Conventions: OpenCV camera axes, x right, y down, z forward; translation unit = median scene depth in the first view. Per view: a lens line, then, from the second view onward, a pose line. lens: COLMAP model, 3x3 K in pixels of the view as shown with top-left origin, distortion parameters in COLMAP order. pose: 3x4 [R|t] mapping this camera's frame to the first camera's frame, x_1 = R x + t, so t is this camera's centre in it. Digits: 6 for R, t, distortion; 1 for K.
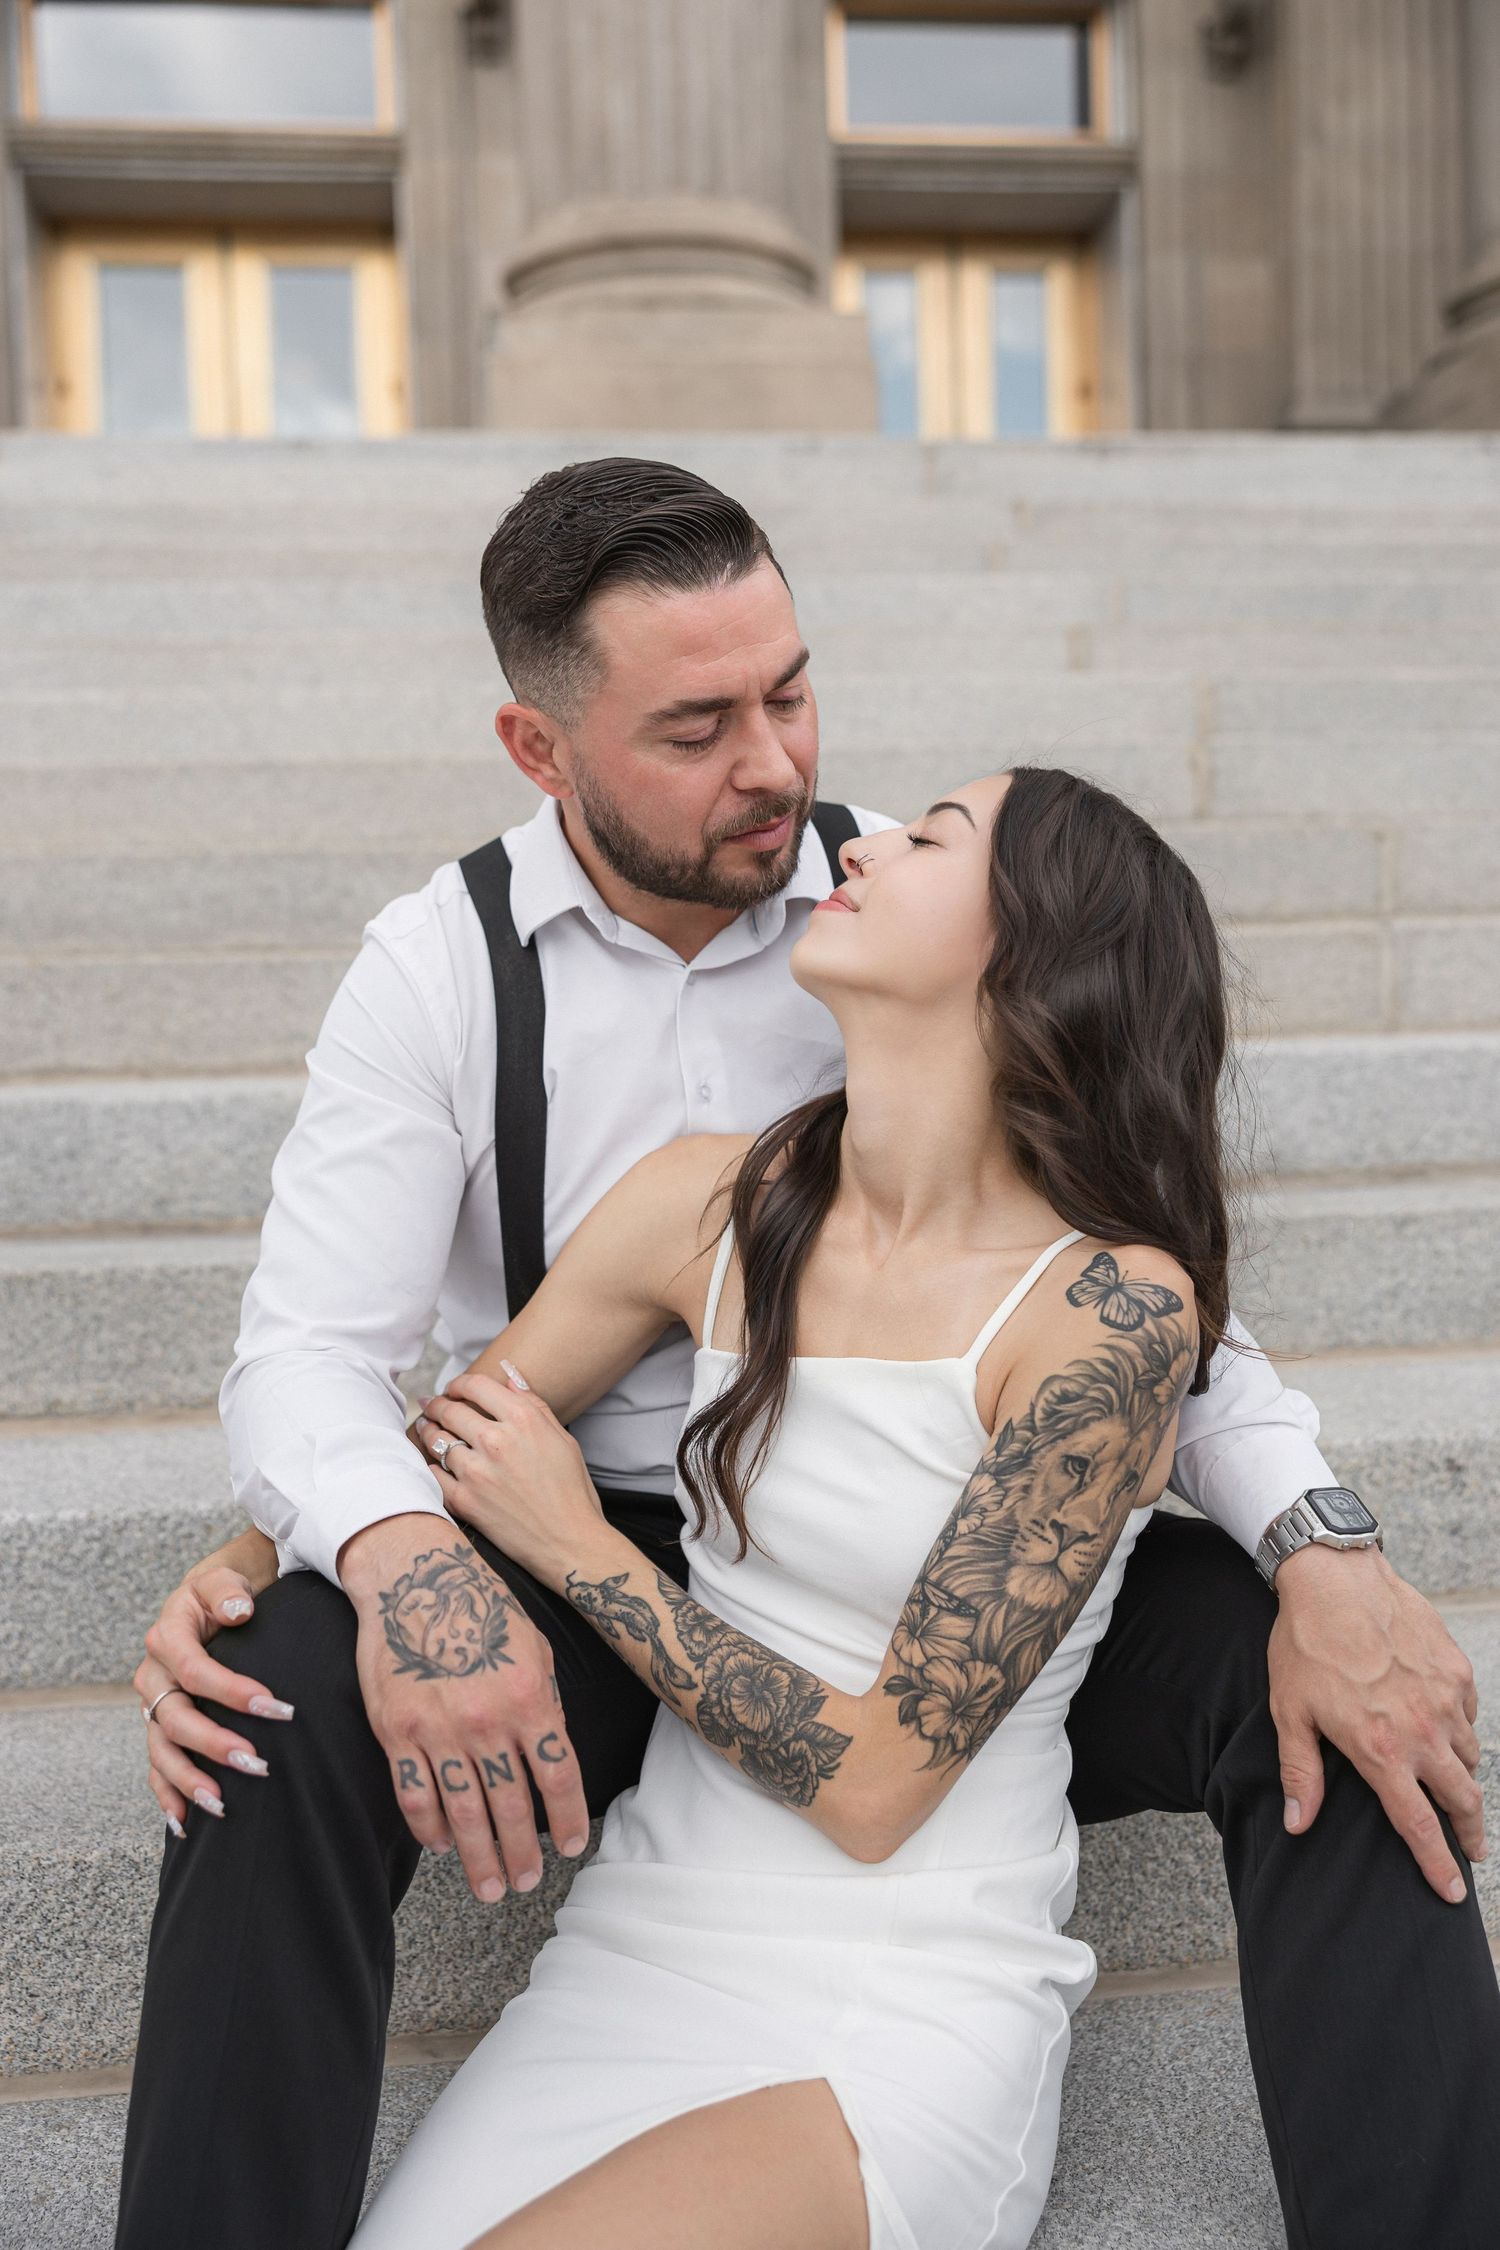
lens RADIAL K [[2274.0, 0, 745.8], [0, 2274.0, 1127.1], [0, 0, 1]] dist [0.003277, 0.020258]
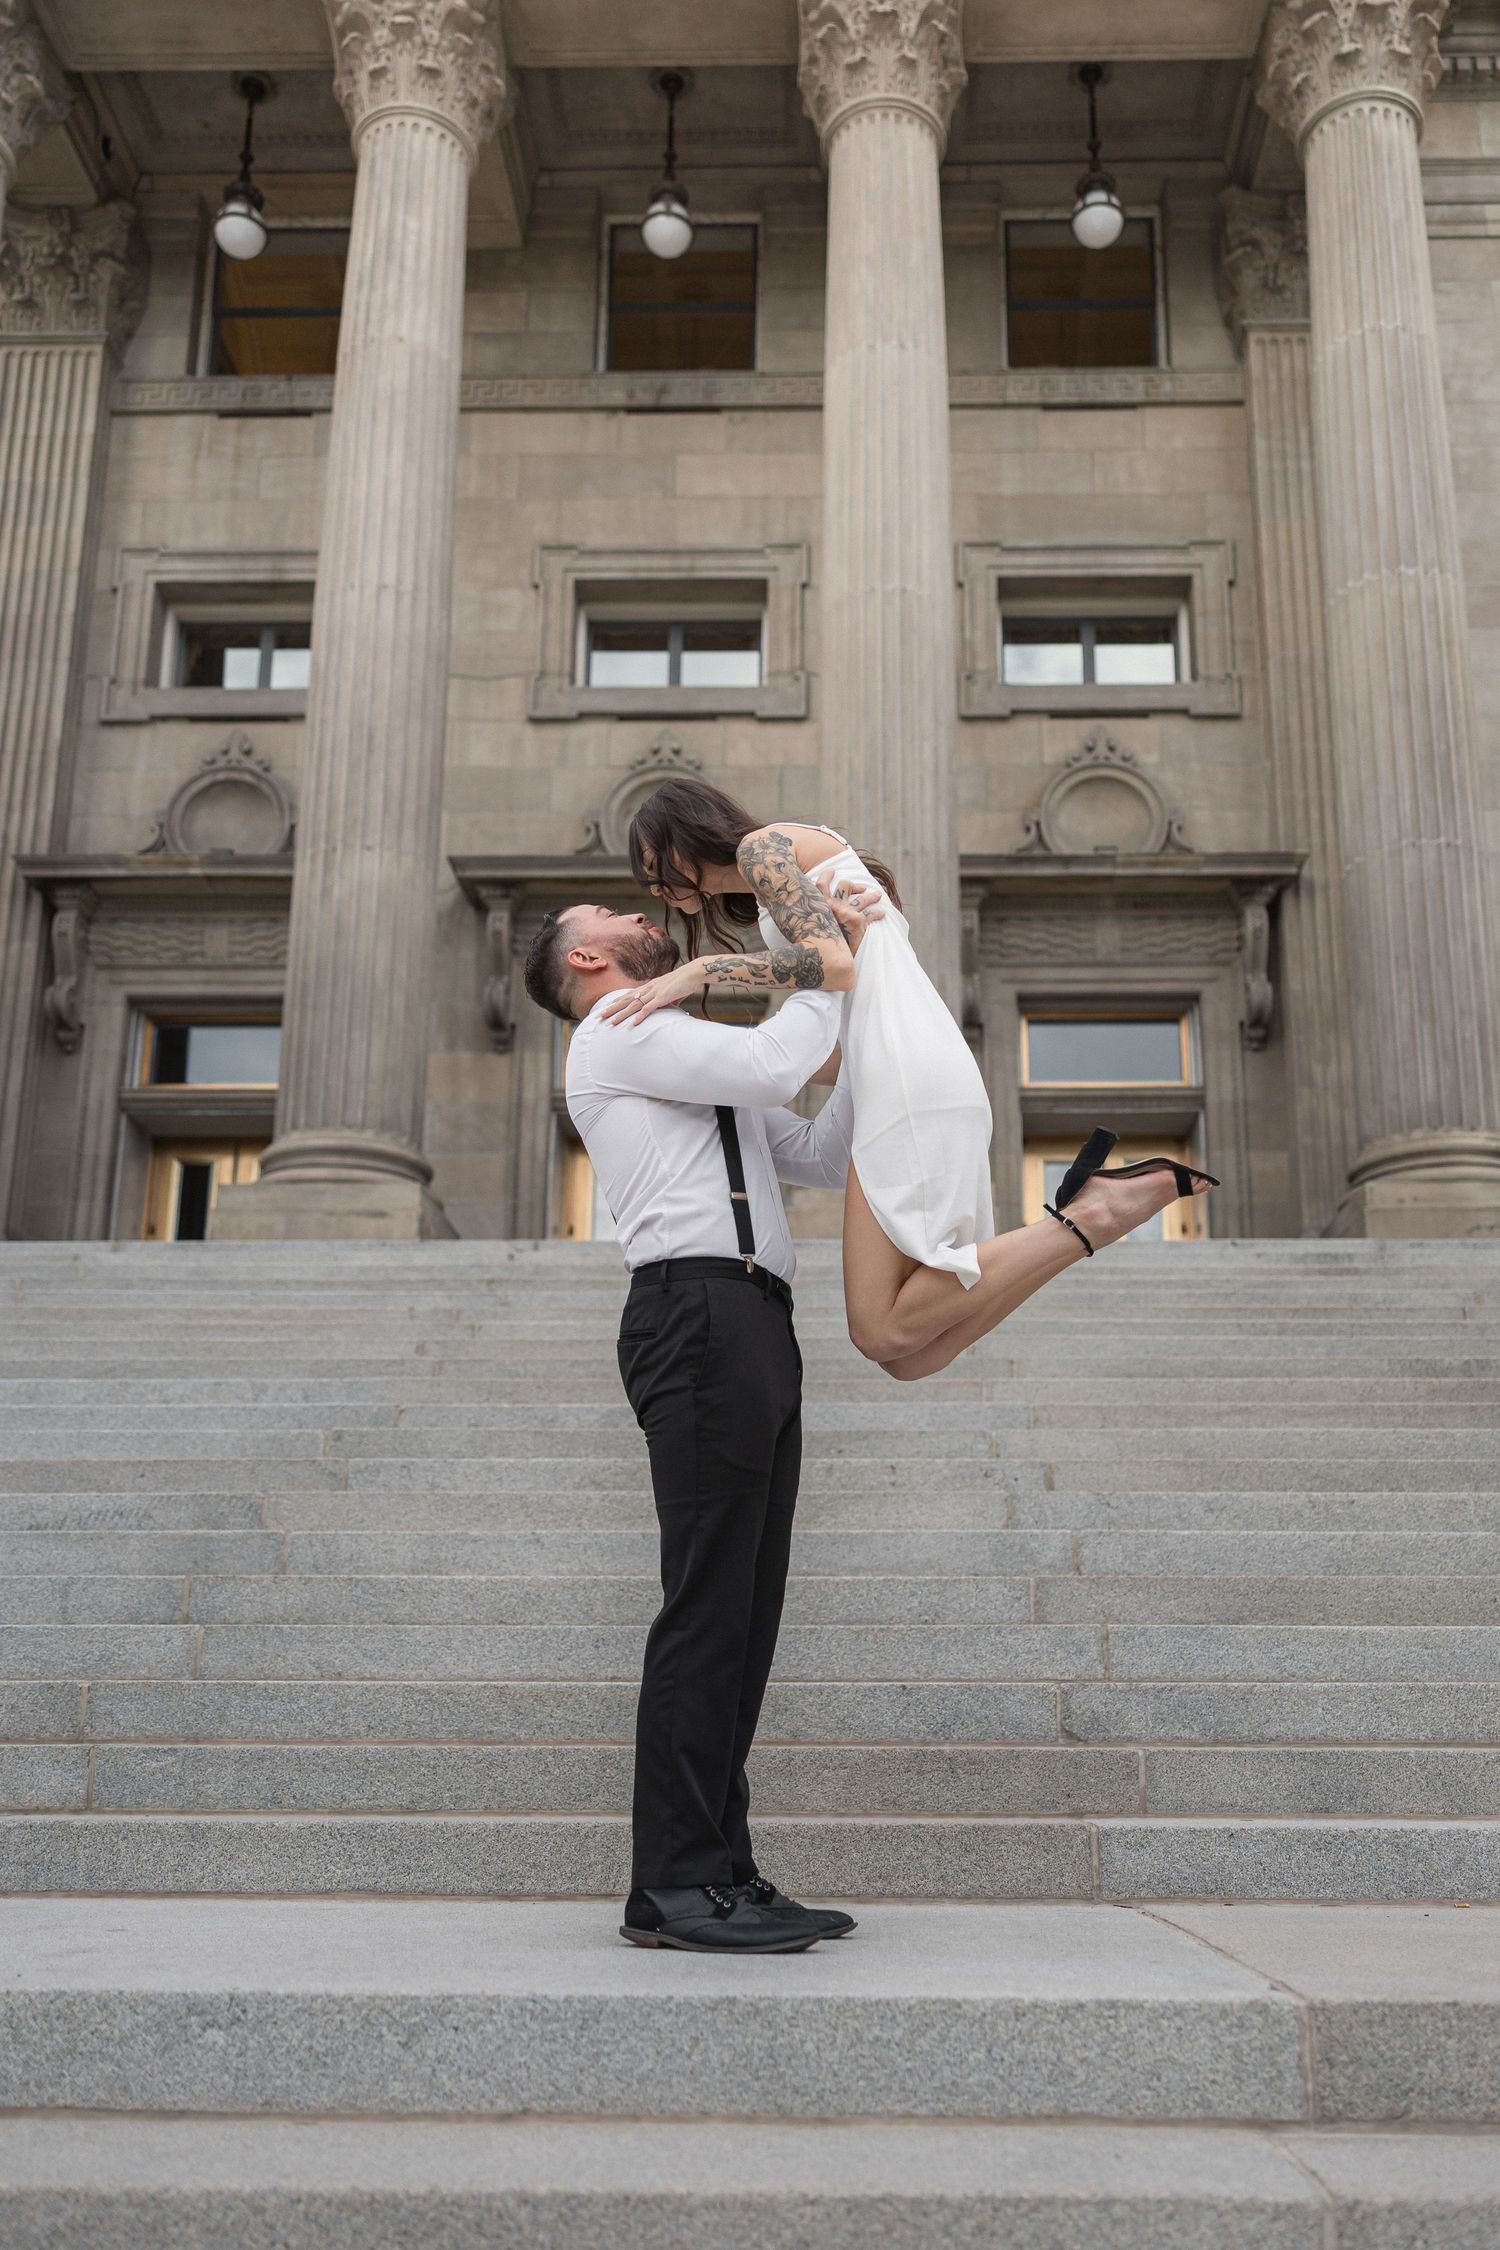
lens RADIAL K [[1955.2, 0, 811.7], [0, 1955.2, 1252.8], [0, 0, 1]] dist [0.013668, 0.001814]
pose [[0.987957, -0.004705, -0.154658, 0.287170], [-0.042424, 0.952998, -0.299993, 0.334605], [0.148800, 0.302942, 0.941321, -0.940835]]
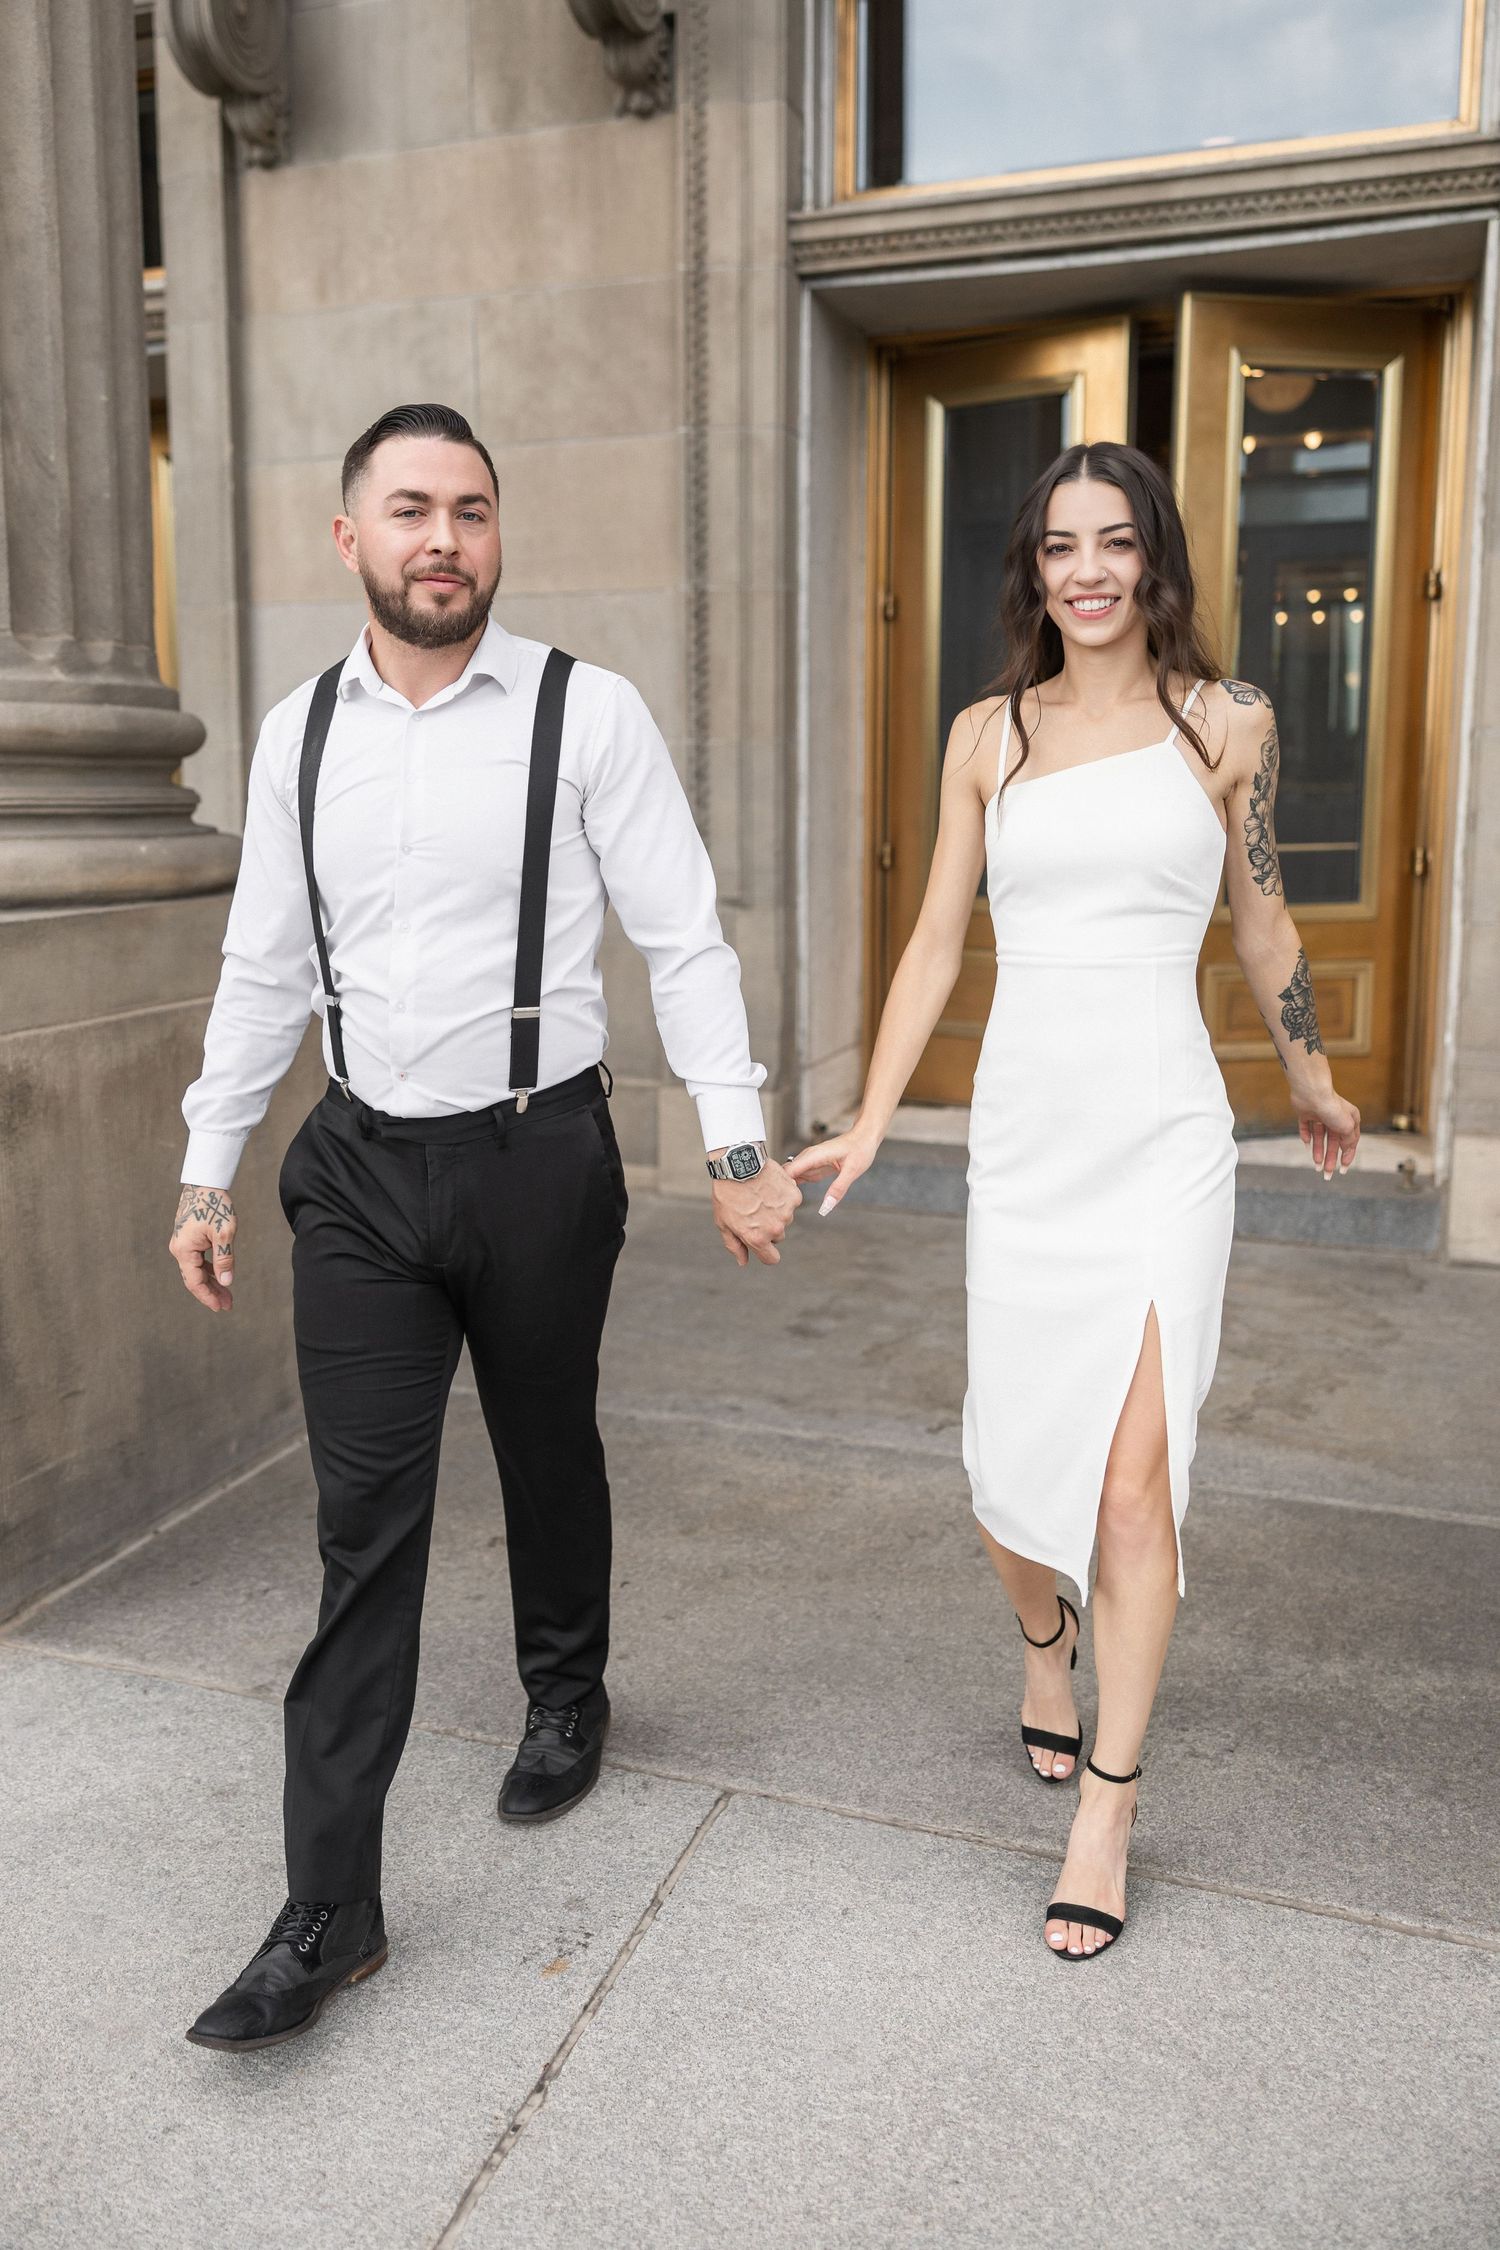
lens RADIAL K [[1847.7, 0, 665.6], [0, 1847.7, 1021.4], [0, 0, 1]] dist [-0.002648, 0.015575]
pose [[0.879869, 0.088341, -0.466932, -0.266992], [-0.047813, 0.994040, 0.097971, -0.686944], [0.472804, -0.063877, 0.878849, 1.350400]]
